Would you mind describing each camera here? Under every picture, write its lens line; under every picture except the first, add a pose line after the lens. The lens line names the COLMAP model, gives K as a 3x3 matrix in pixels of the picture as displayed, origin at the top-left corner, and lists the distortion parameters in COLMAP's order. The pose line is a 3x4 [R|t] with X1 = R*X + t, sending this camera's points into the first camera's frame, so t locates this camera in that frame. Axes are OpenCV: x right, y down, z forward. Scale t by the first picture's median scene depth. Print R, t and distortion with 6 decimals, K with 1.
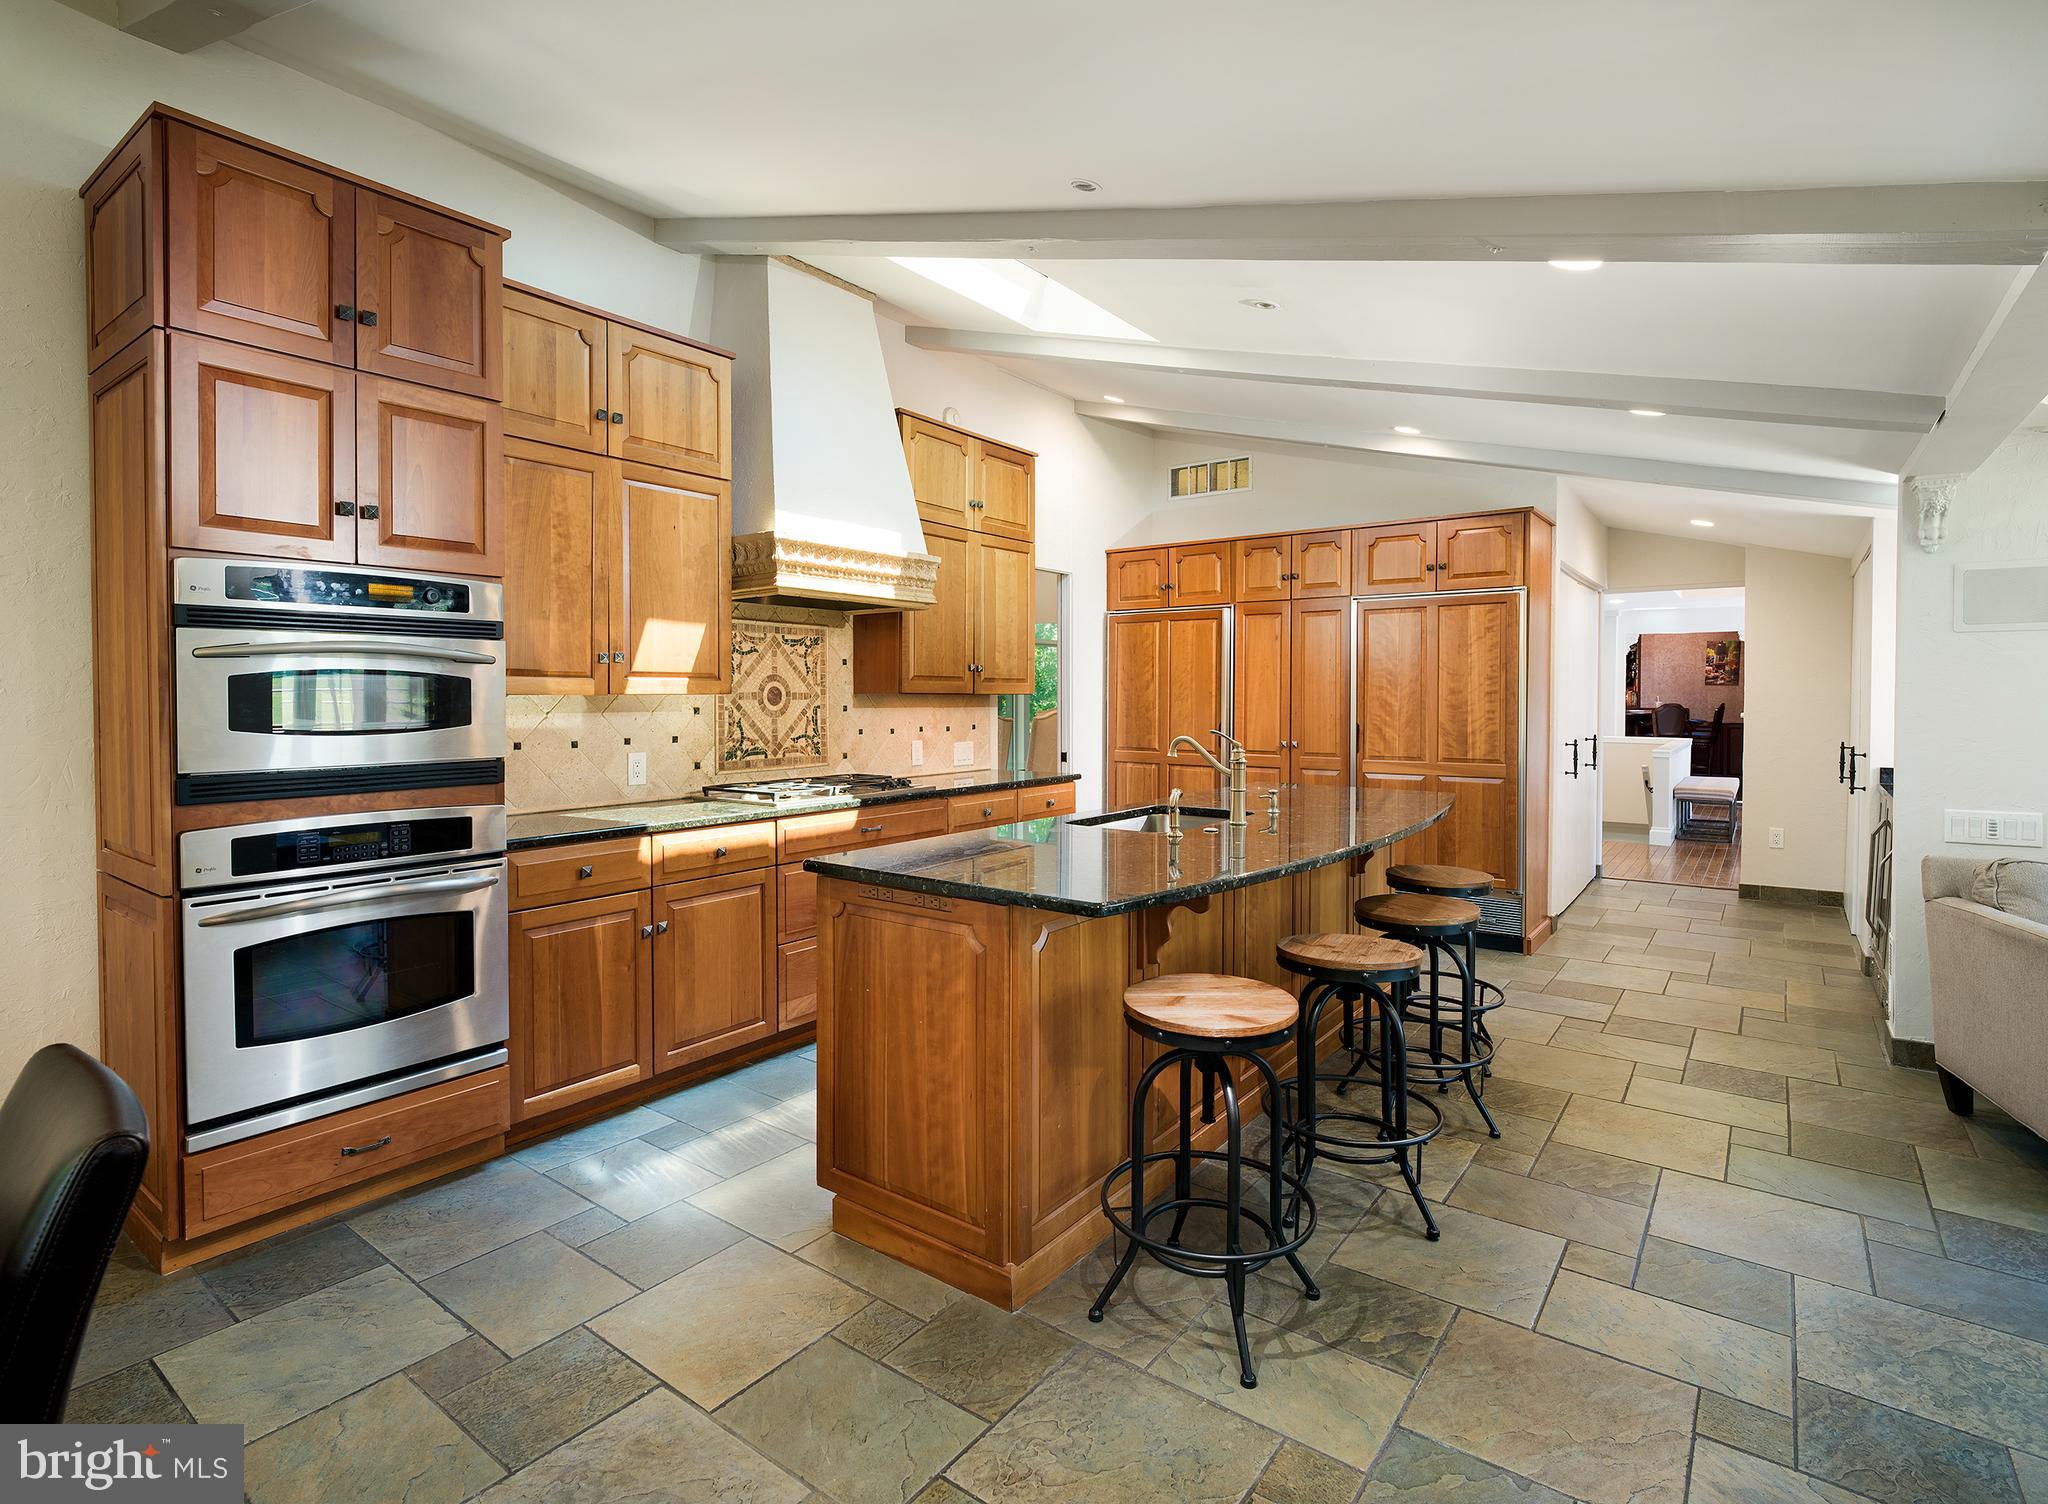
lens RADIAL K [[1015.7, 0, 1031.0], [0, 1015.7, 727.0], [0, 0, 1]] dist [-0.001323, -0.000506]
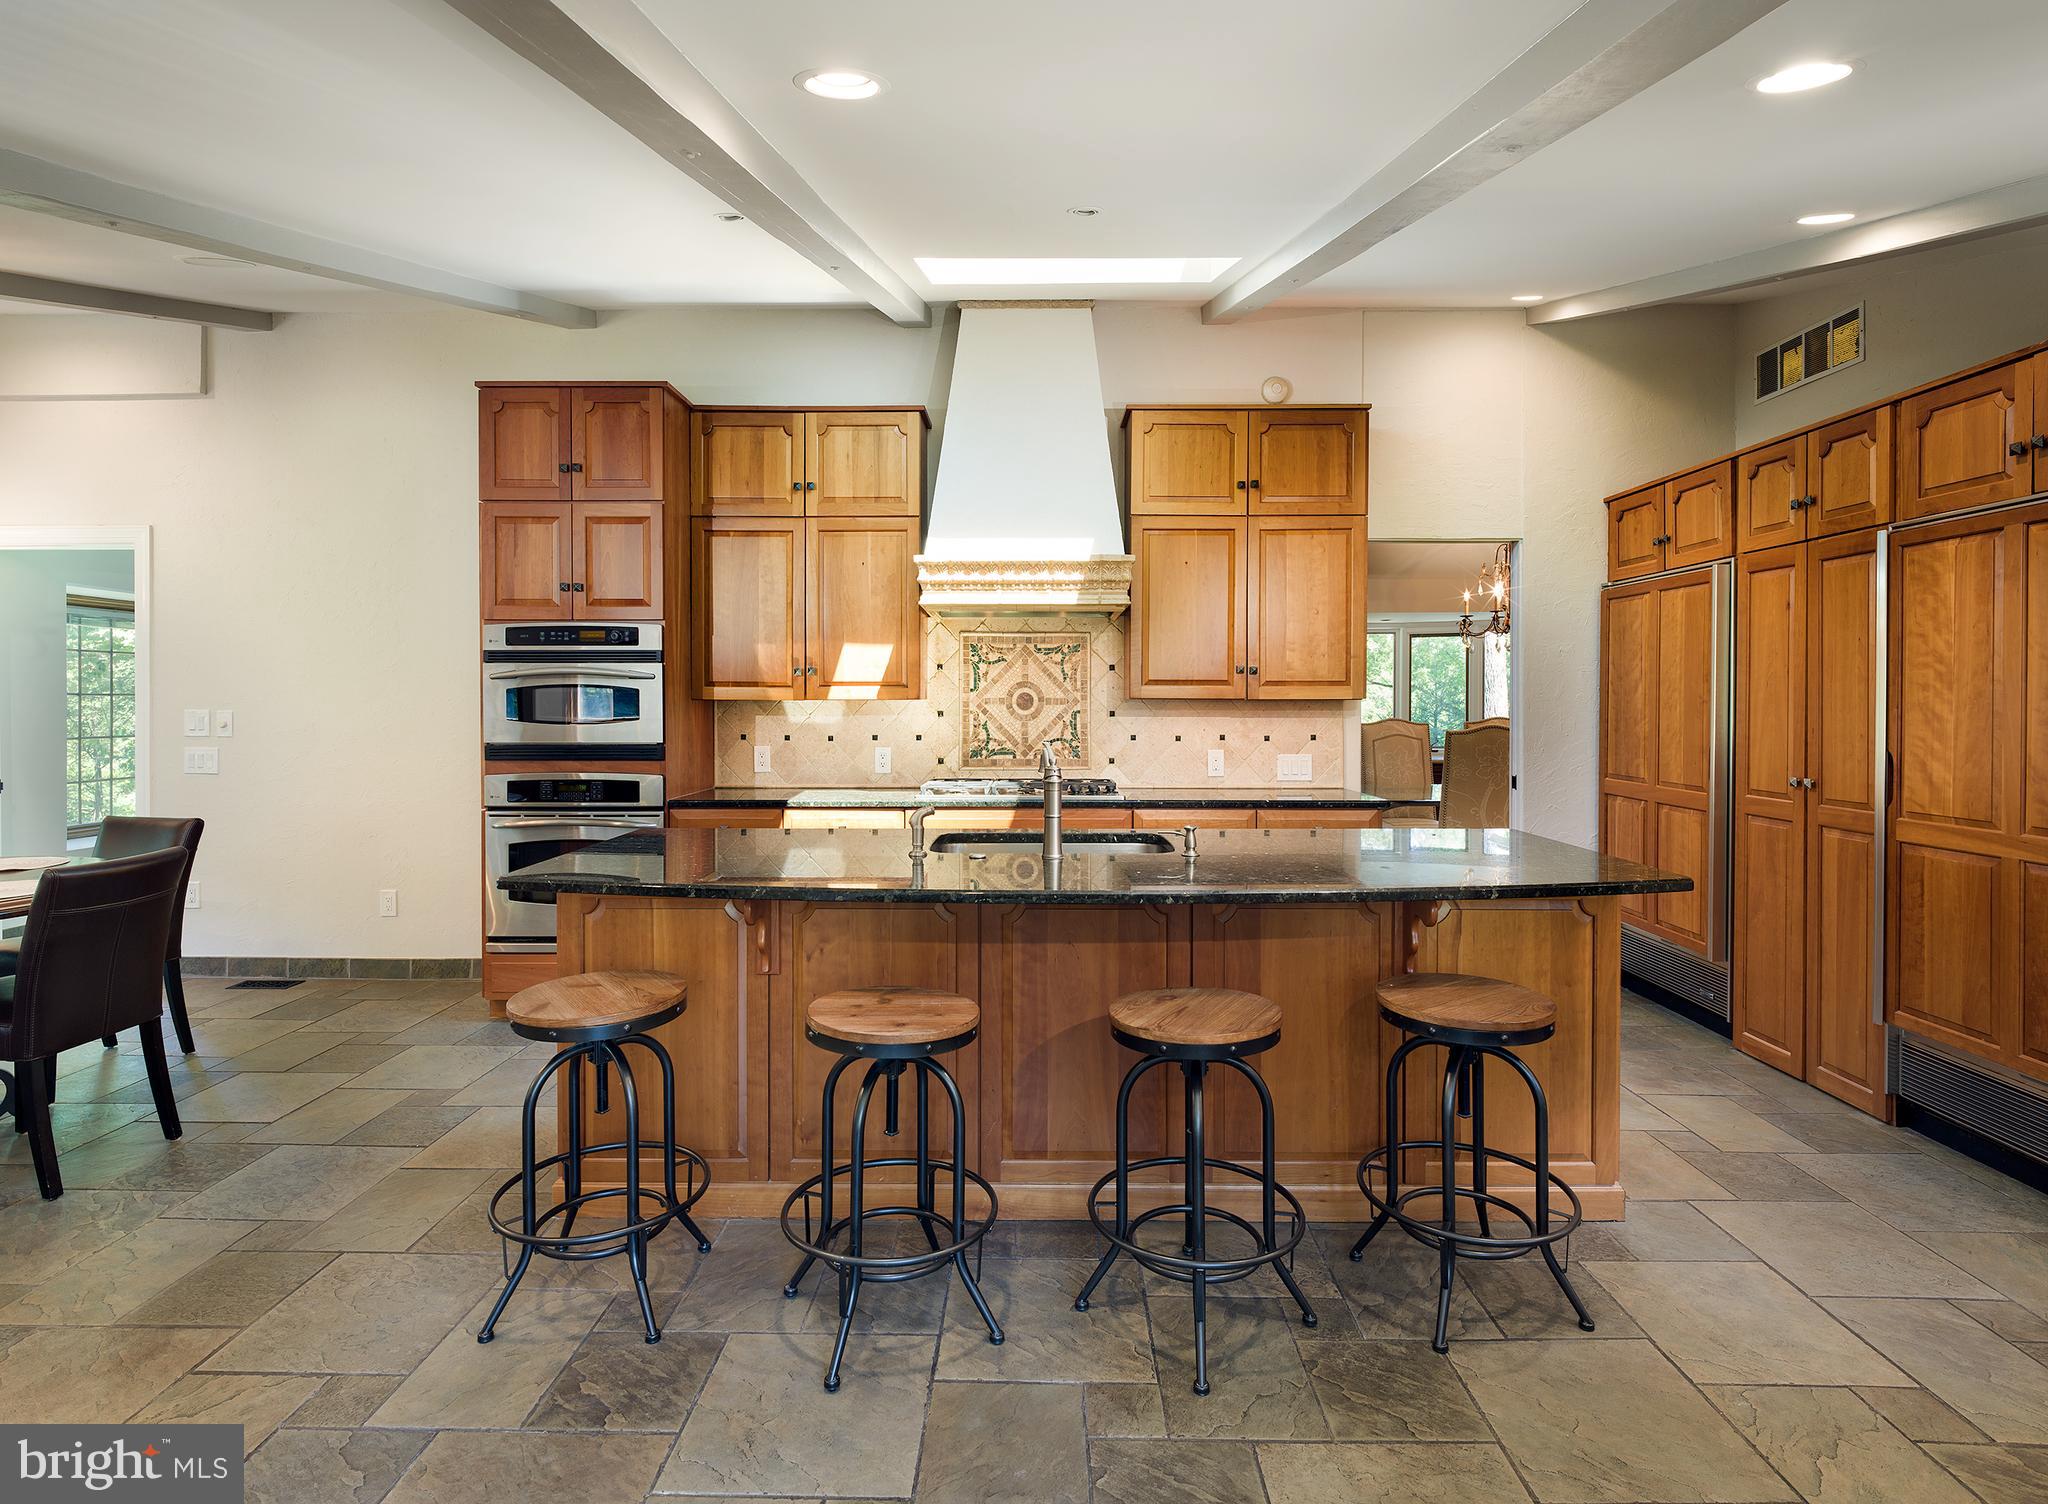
lens RADIAL K [[1033.9, 0, 1020.8], [0, 1033.9, 711.8], [0, 0, 1]] dist [0.018961, -0.000791]
pose [[0.580820, 0.008567, -0.813987, 0.704798], [-0.025946, 0.999631, -0.007993, -0.011368], [0.813618, 0.025763, 0.580828, 0.392801]]
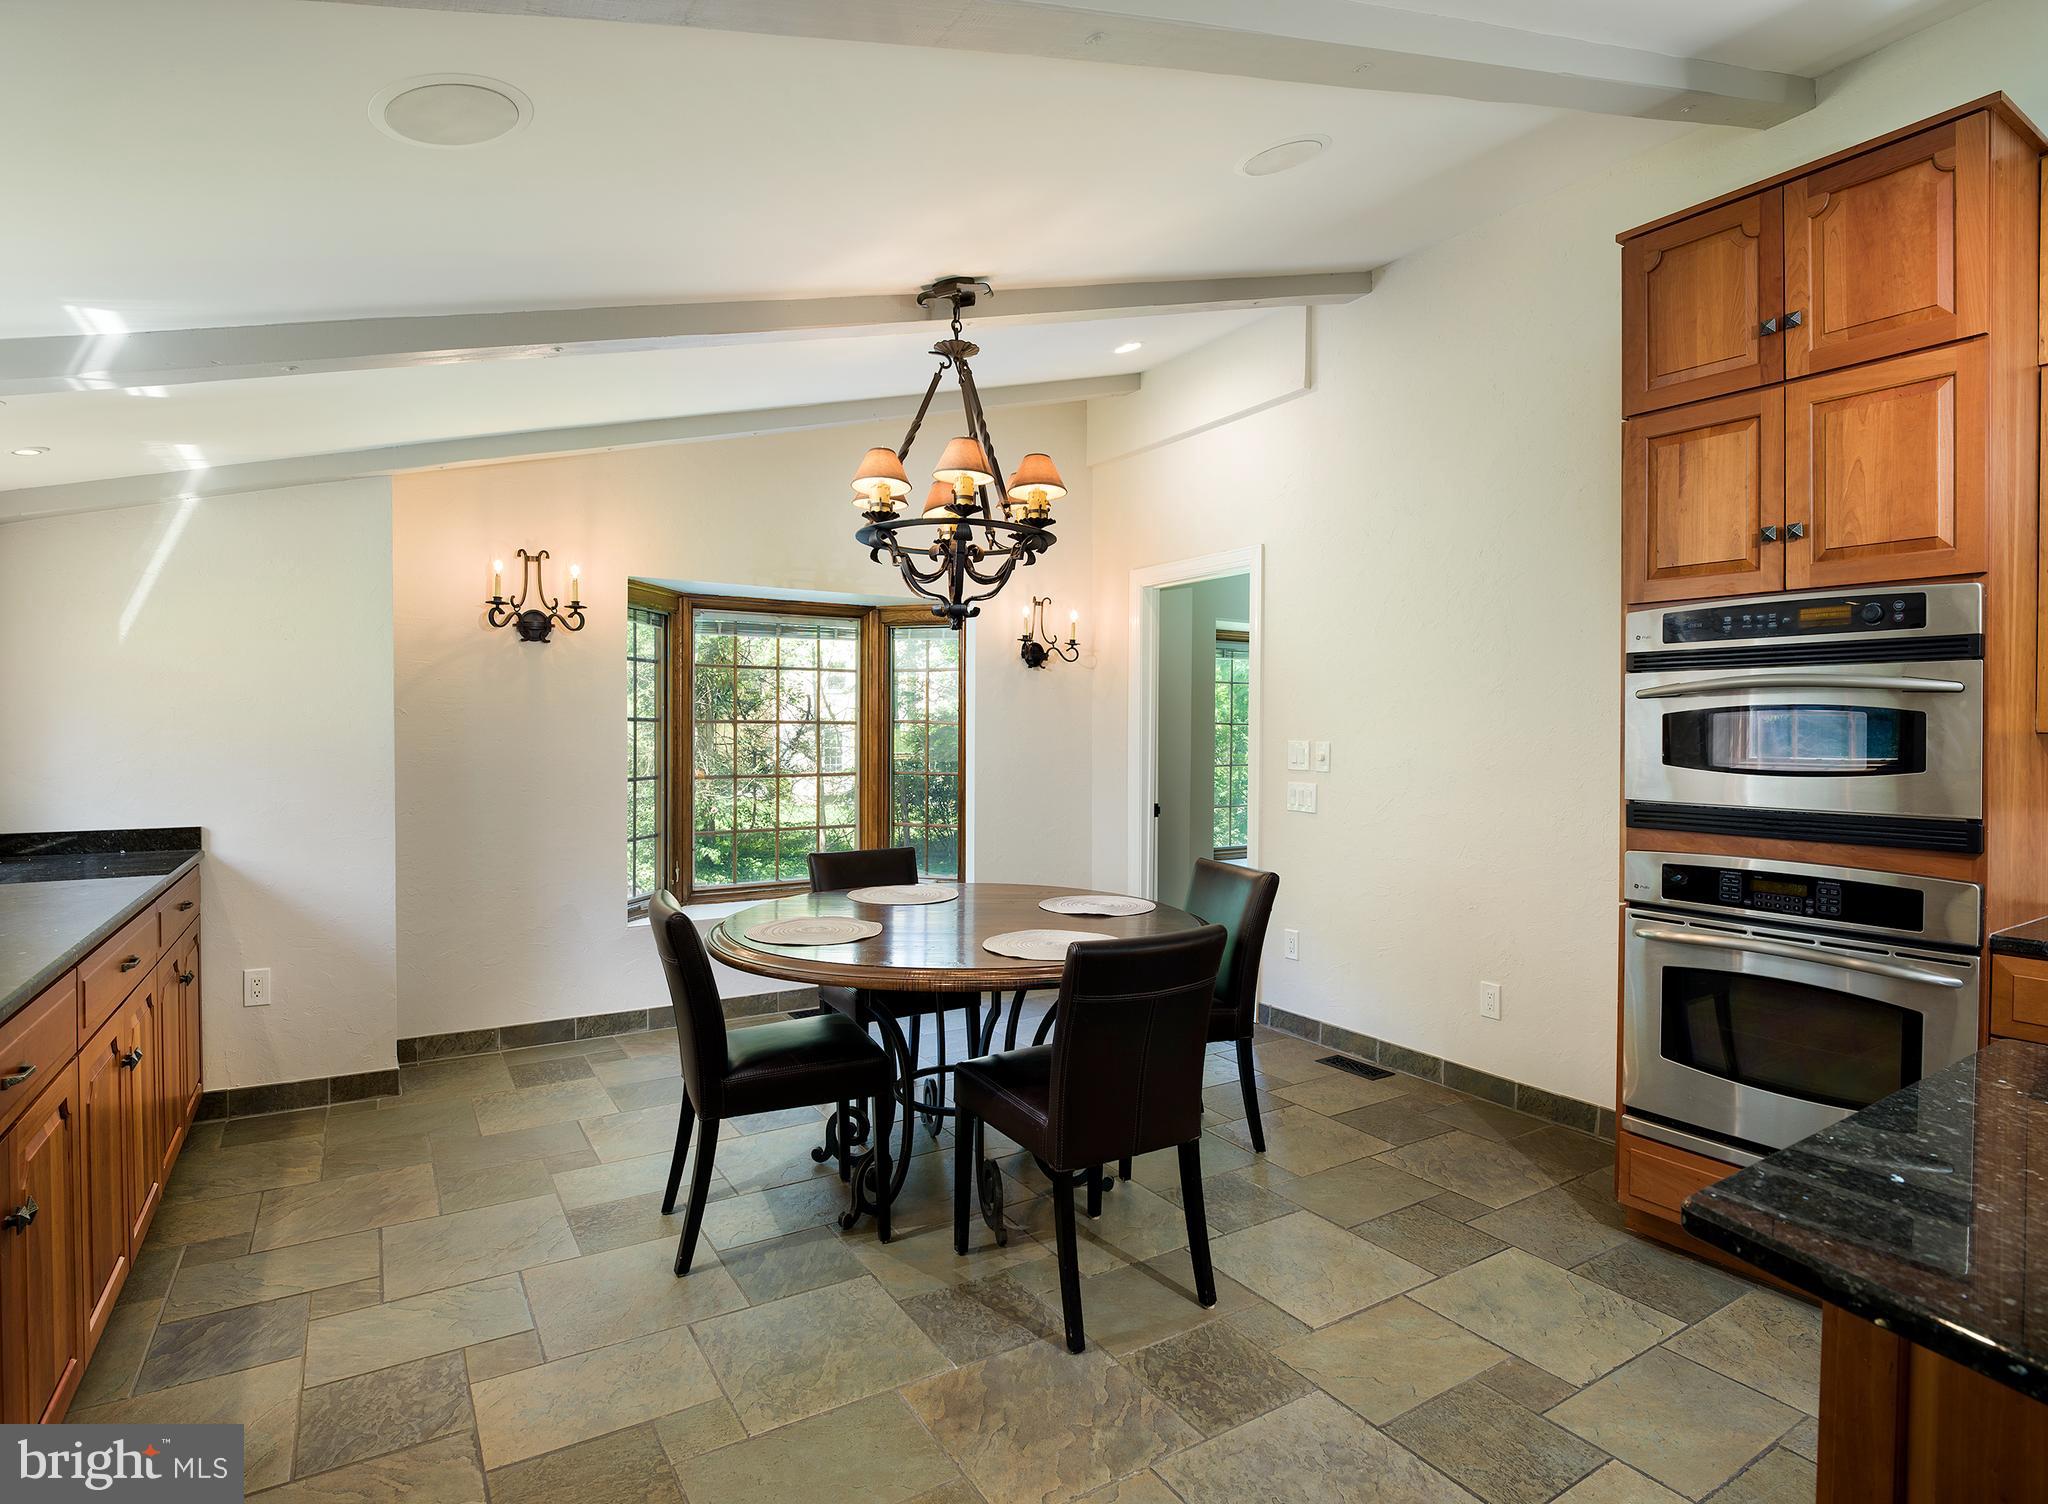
lens RADIAL K [[1042.3, 0, 989.0], [0, 1042.3, 738.7], [0, 0, 1]] dist [0.000470, -0.026019]
pose [[-0.388024, 0.009485, -0.921600, 0.304519], [-0.030968, 0.999248, 0.023323, -0.016161], [0.921129, 0.037590, -0.387439, 0.443642]]
